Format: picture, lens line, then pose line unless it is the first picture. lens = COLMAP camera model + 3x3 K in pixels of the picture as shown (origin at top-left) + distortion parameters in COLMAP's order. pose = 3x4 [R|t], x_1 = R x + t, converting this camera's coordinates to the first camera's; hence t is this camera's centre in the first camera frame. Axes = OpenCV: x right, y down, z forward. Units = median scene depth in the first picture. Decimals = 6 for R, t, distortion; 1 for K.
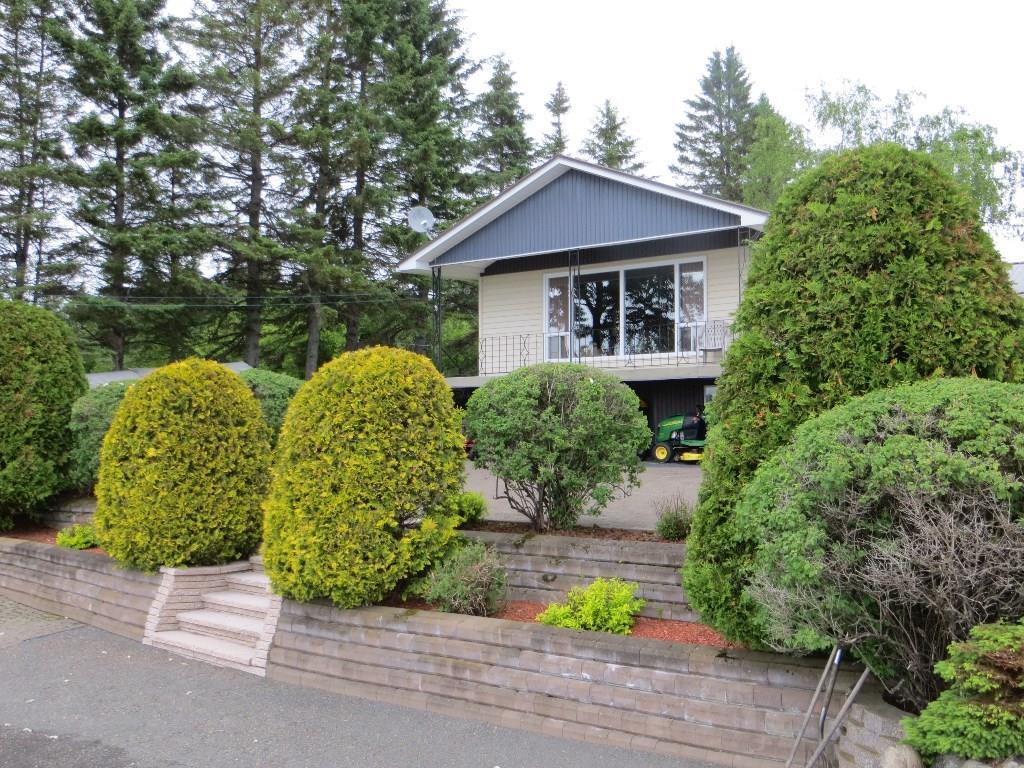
lens RADIAL K [[1023.5, 0, 512.0], [0, 1023.5, 384.0], [0, 0, 1]] dist [-0.023818, 0.003764]
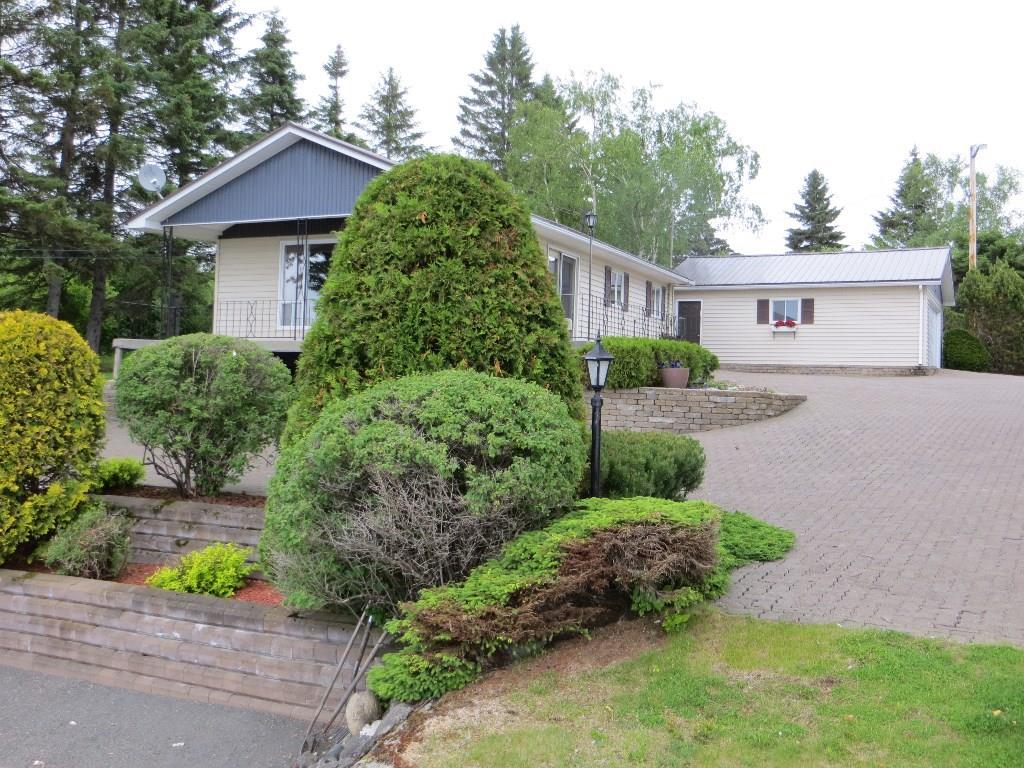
lens RADIAL K [[1023.5, 0, 512.0], [0, 1023.5, 384.0], [0, 0, 1]] dist [-0.023818, 0.003764]
pose [[0.980317, 0.036201, 0.194083, 0.158234], [-0.042642, 0.998666, 0.029115, -0.015154], [-0.192770, -0.036818, 0.980553, -0.071945]]
